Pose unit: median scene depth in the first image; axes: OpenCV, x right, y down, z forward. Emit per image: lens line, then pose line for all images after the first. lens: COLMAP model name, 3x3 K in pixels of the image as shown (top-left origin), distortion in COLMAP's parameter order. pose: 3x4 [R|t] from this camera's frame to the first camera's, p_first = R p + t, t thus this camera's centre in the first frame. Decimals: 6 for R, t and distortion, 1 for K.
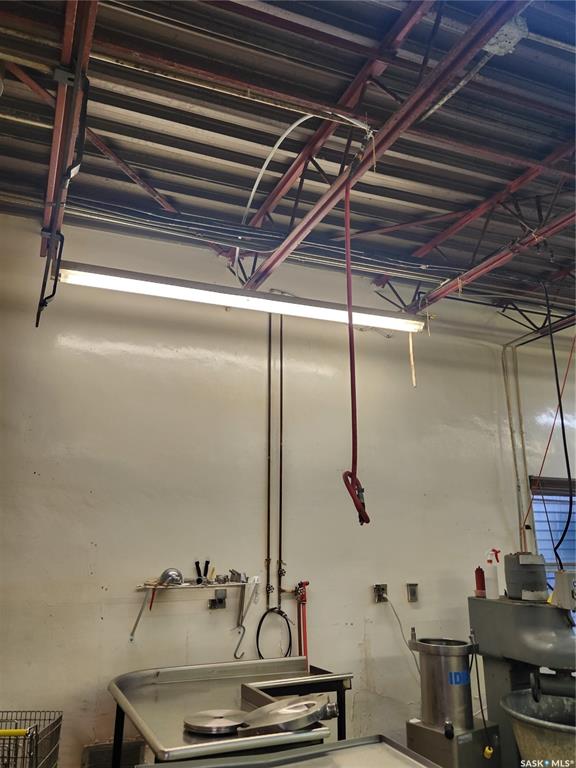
lens RADIAL K [[518.0, 0, 309.4], [0, 518.0, 401.9], [0, 0, 1]] dist [0.084205, -0.069840]
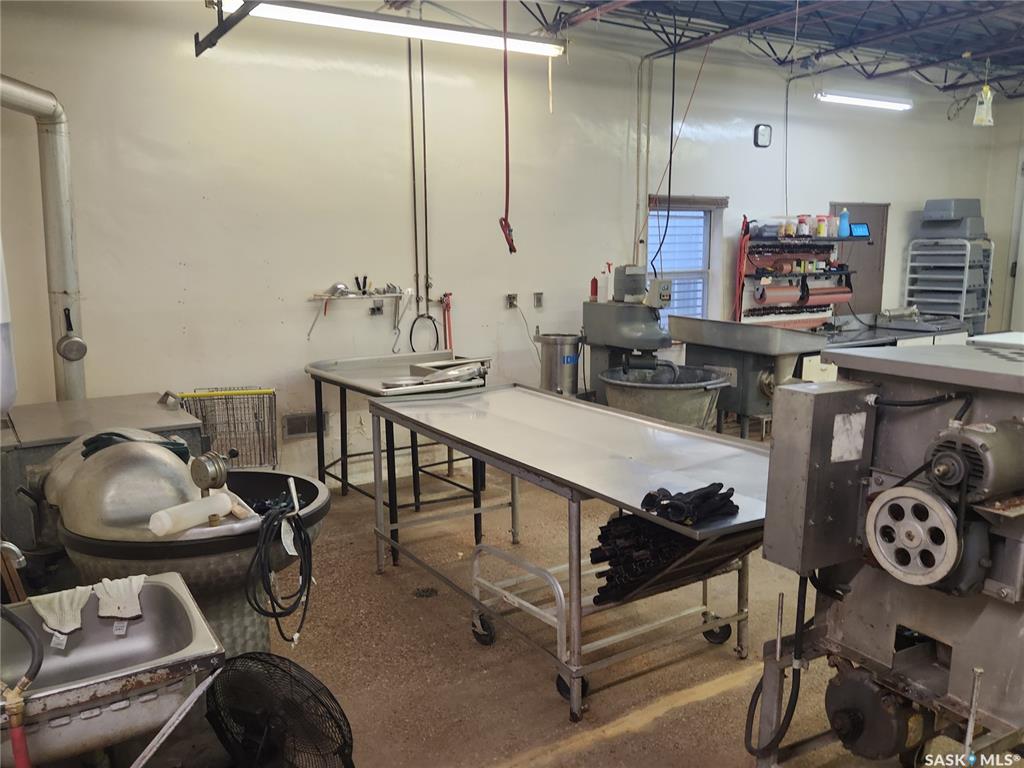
lens RADIAL K [[690.7, 0, 512.7], [0, 690.7, 408.2], [0, 0, 1]] dist [0.084205, -0.069840]
pose [[0.988135, -0.043112, 0.147415, -0.109860], [-0.031281, 0.883191, 0.467970, -0.162219], [-0.150370, -0.467028, 0.871363, -0.506494]]
